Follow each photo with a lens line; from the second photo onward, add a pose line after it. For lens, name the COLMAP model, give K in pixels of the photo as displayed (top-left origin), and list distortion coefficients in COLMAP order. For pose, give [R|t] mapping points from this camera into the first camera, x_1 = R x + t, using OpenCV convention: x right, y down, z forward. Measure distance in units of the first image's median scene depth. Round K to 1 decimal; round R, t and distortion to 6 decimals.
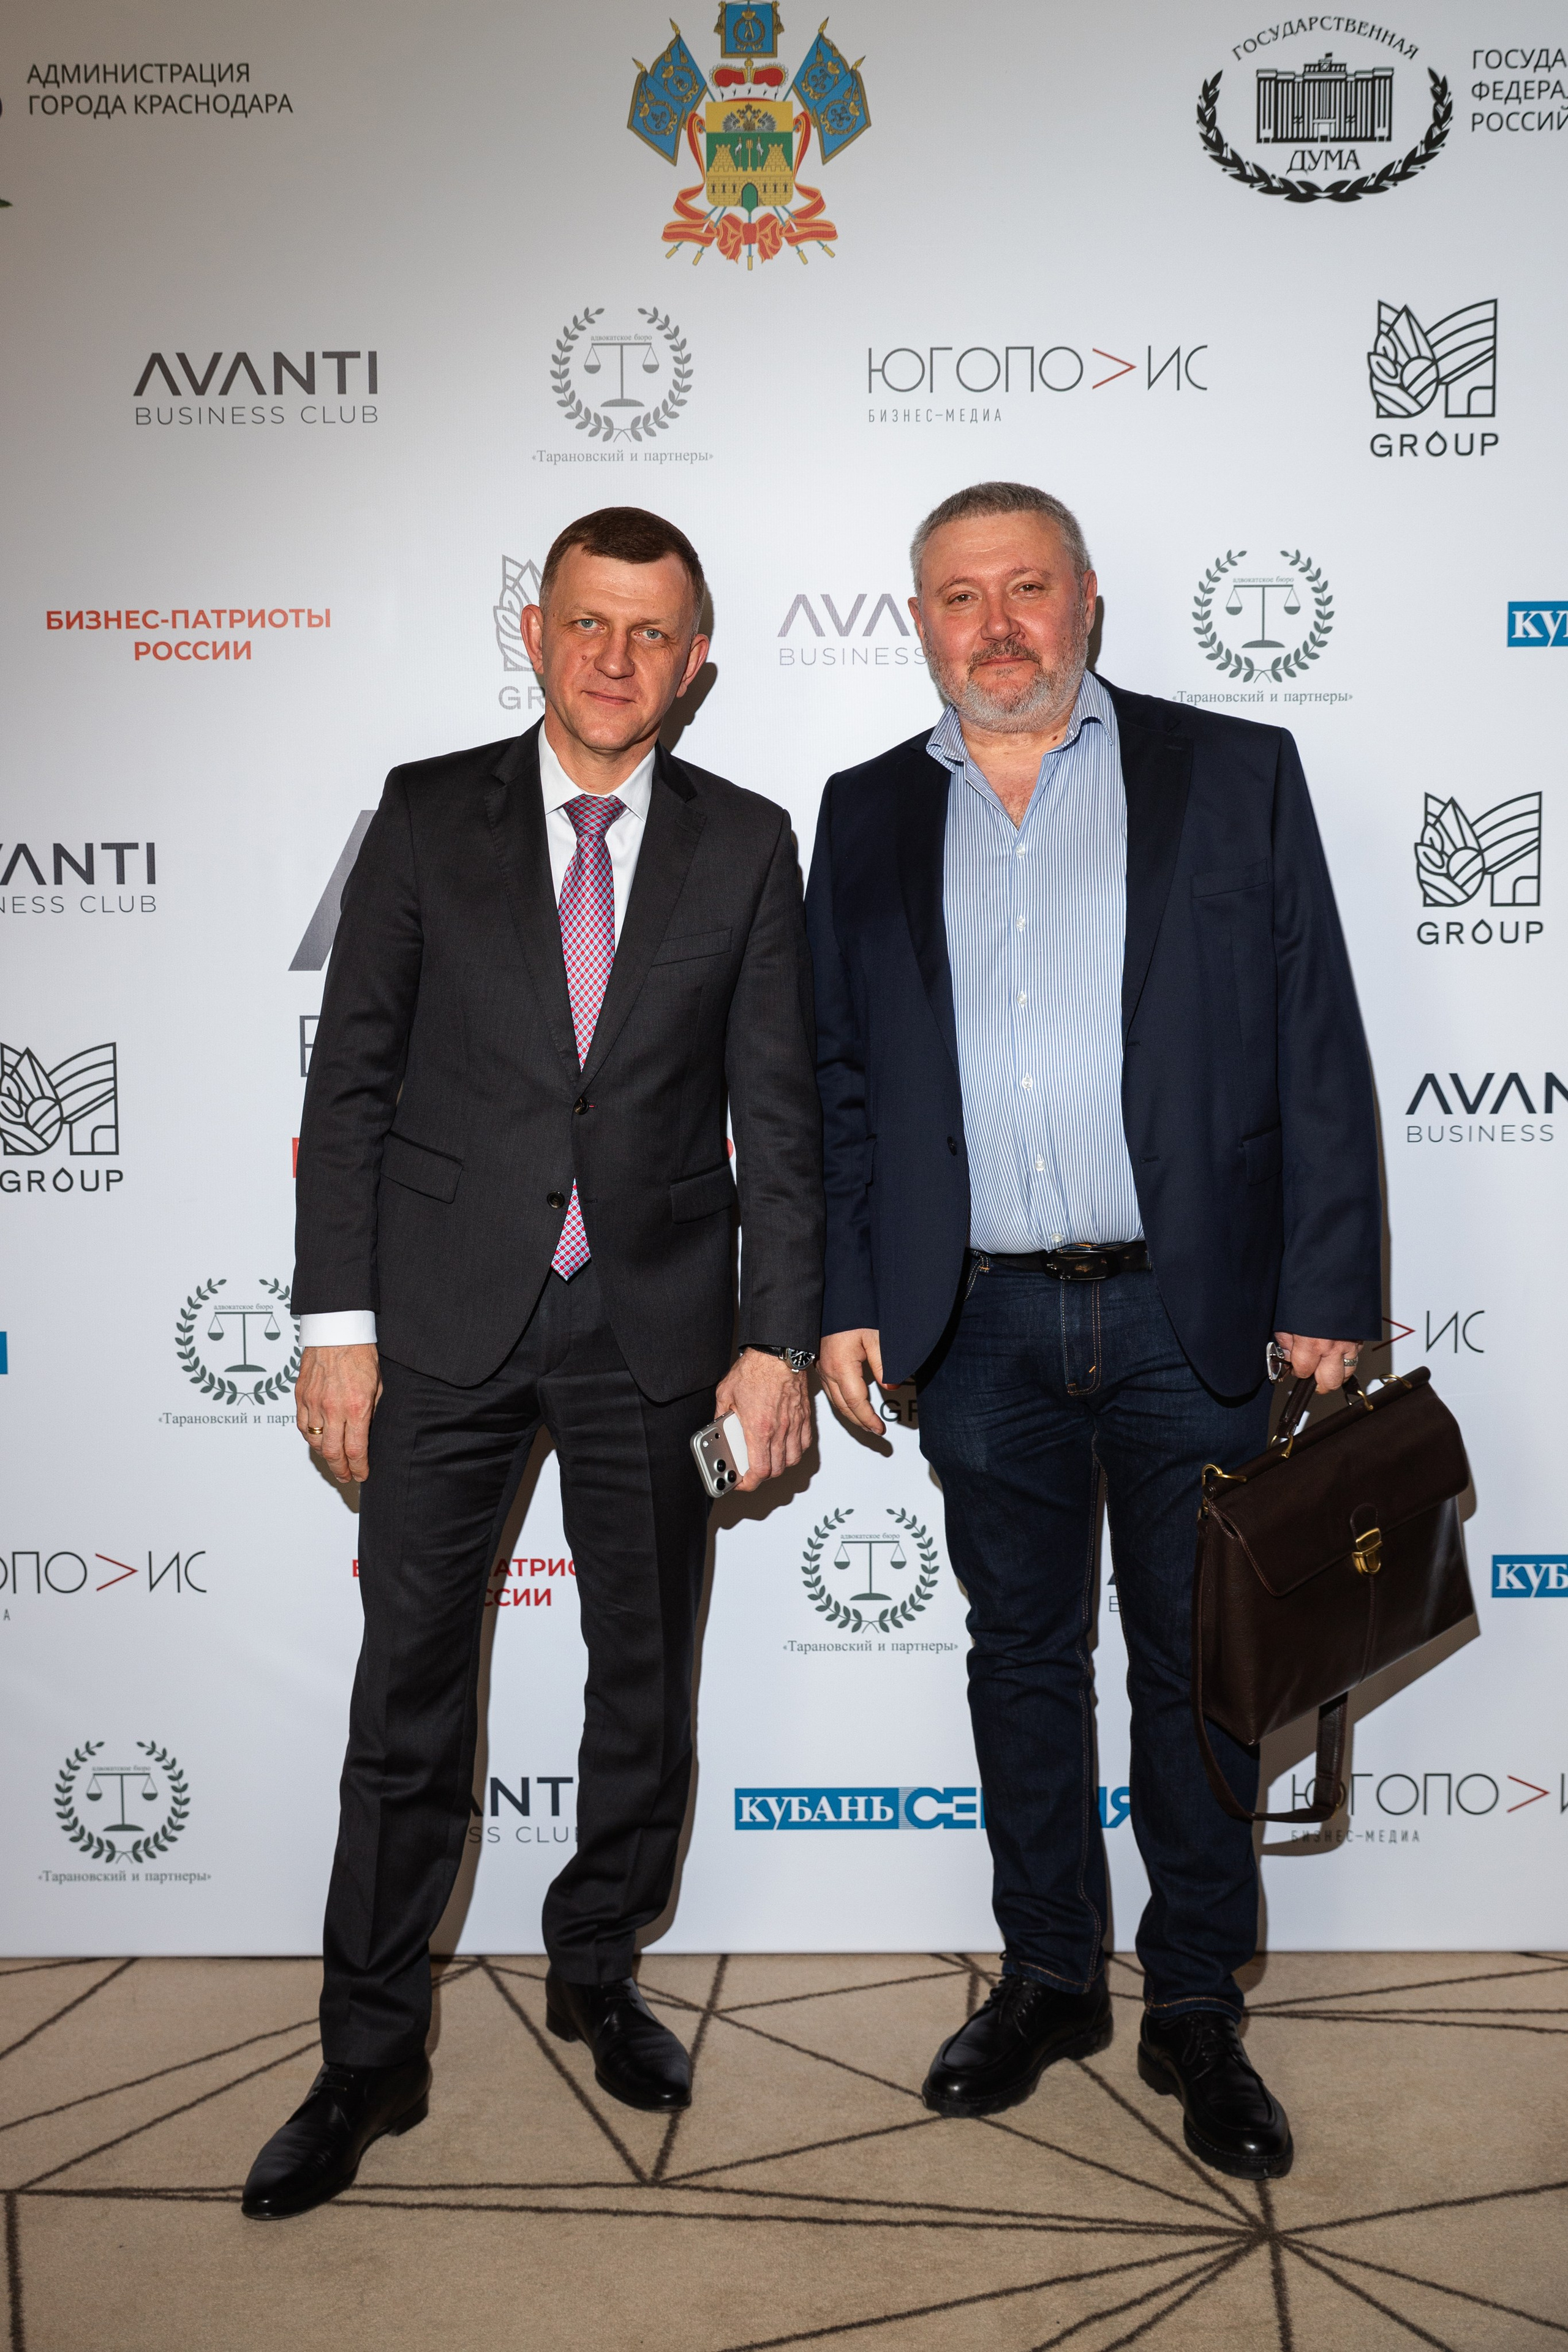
lens RADIAL K [[2530.9, 0, 698.2], [0, 2530.9, 1059.0], [0, 0, 1]] dist [-0.027601, 0.115901]
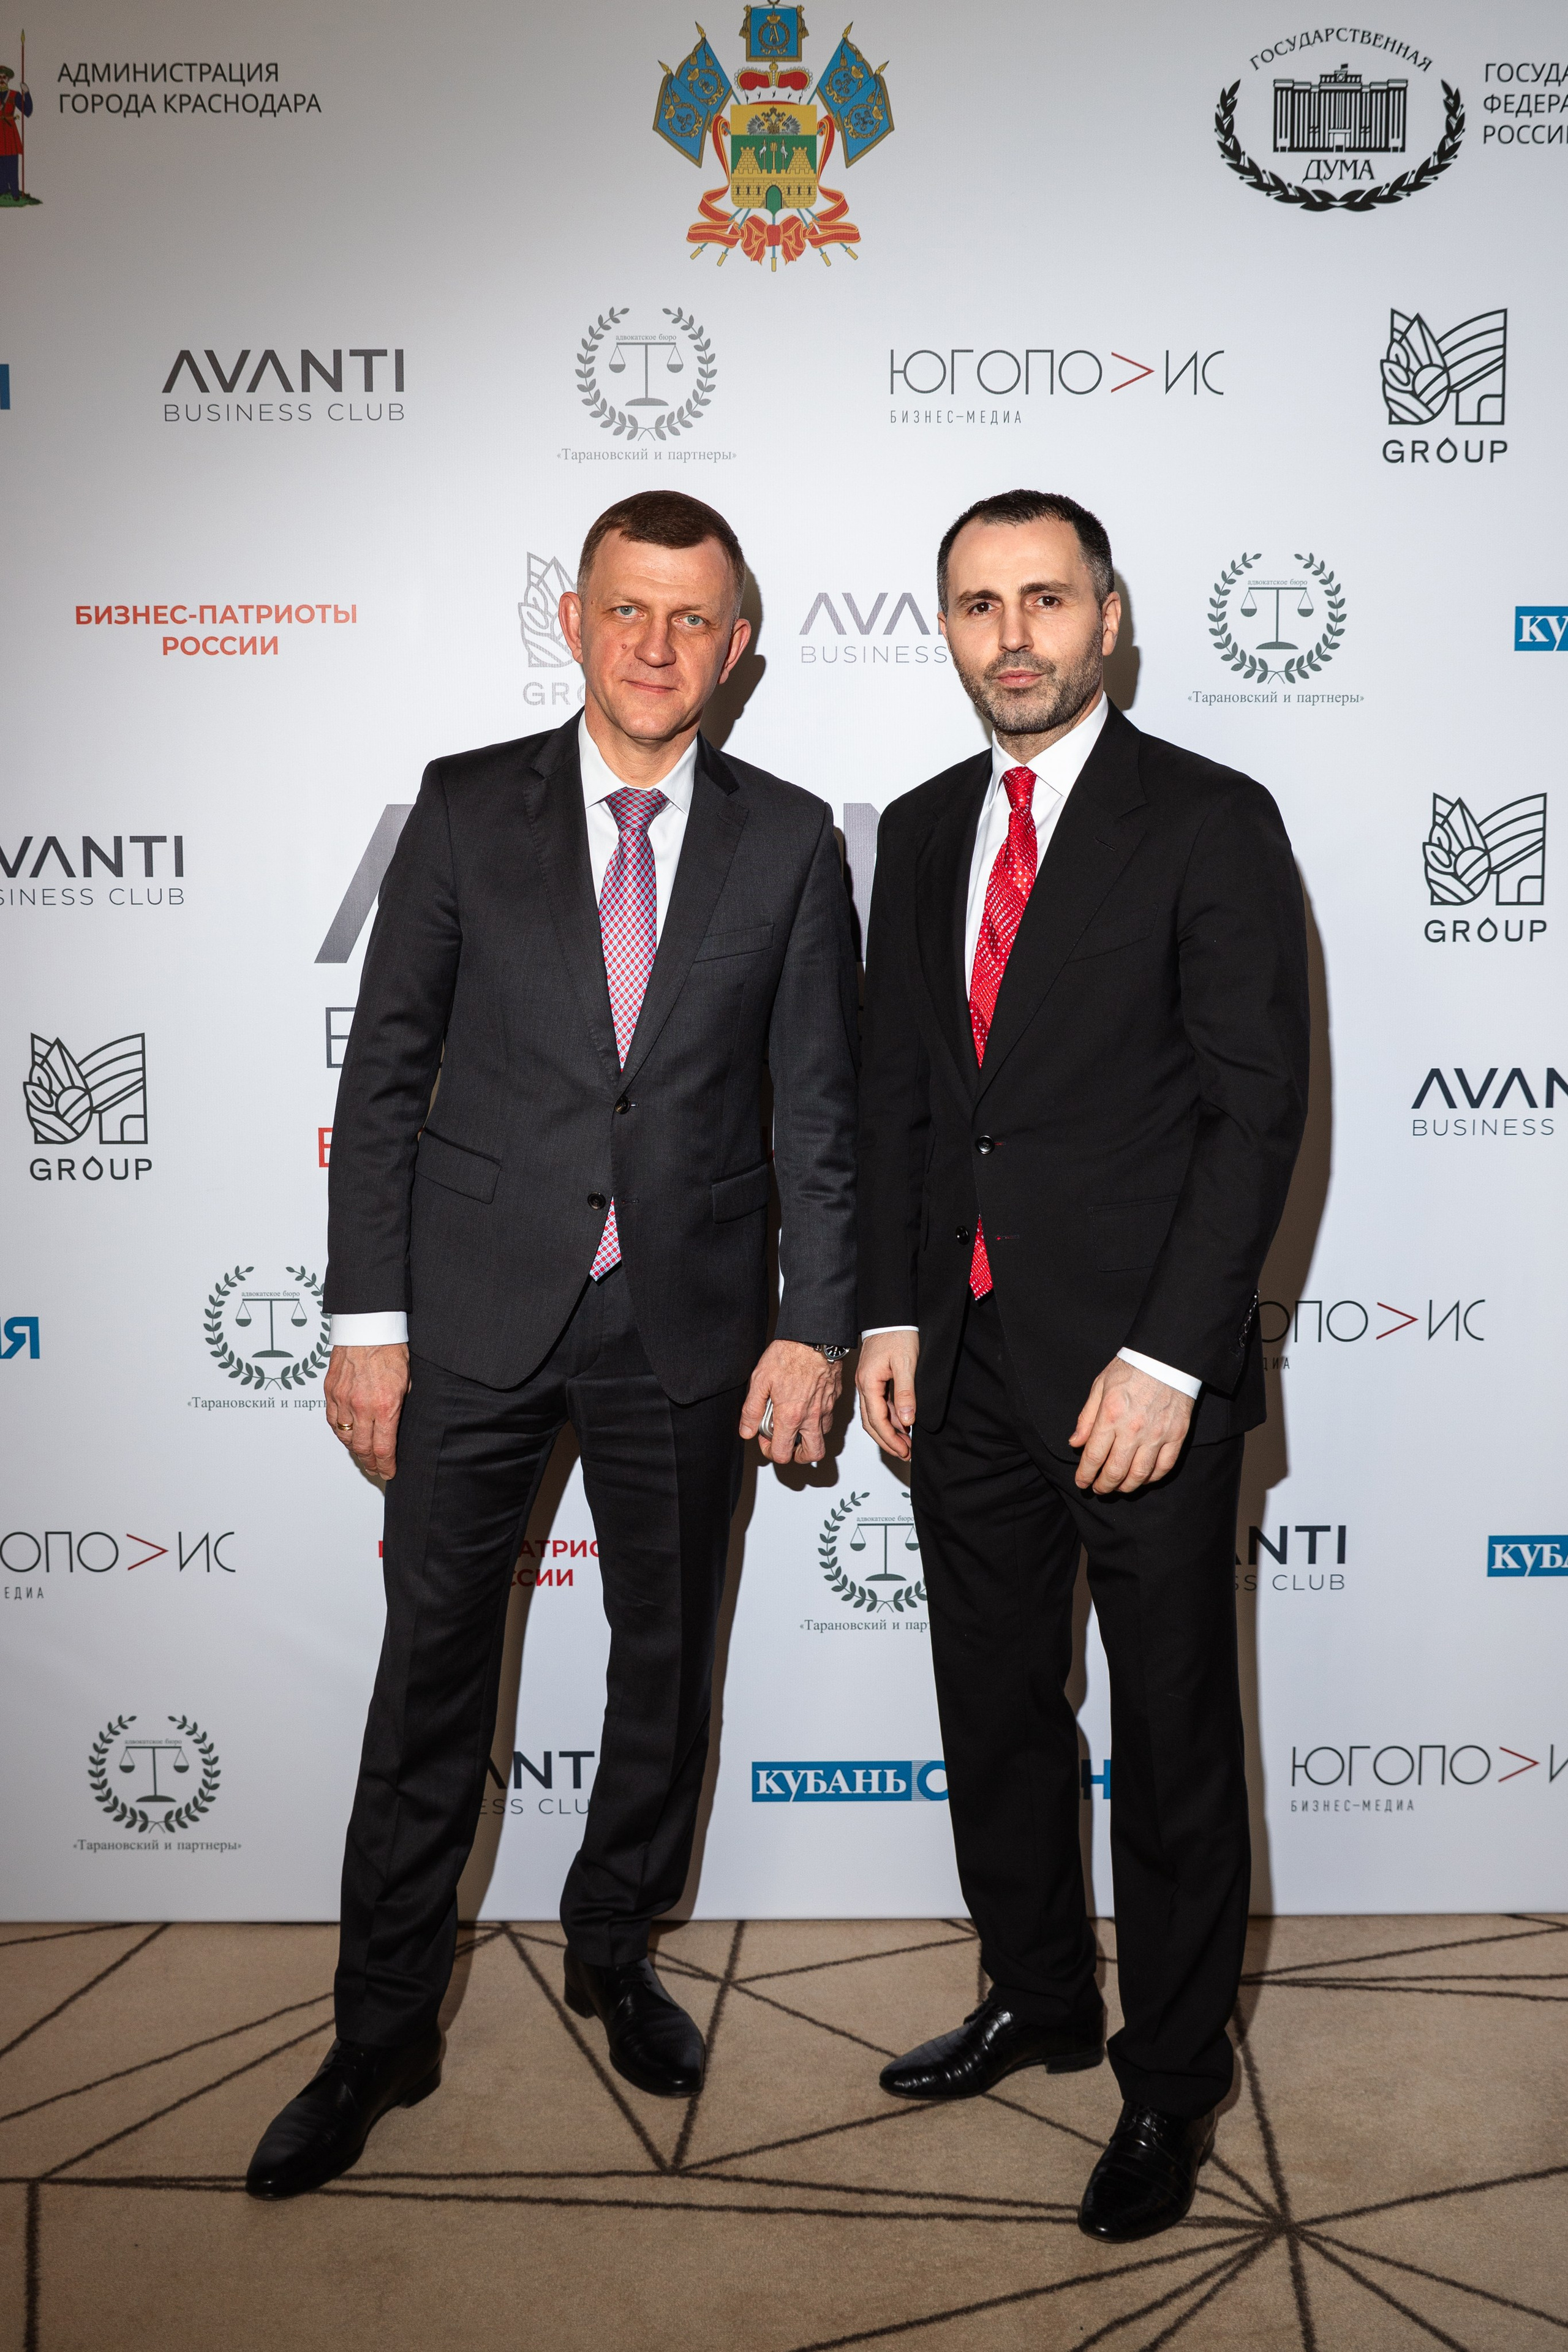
lens RADIAL K [[2242.8, 0, 738.6], [0, 2242.8, 1067.5], [0, 0, 1]] dist [-0.066442, 0.114561]
pose [[0.999899, 0.003505, 0.013807, -0.004758], [-0.003709, 0.999884, 0.014753, -0.007047], [-0.013754, -0.014803, 0.999796, 0.104512]]
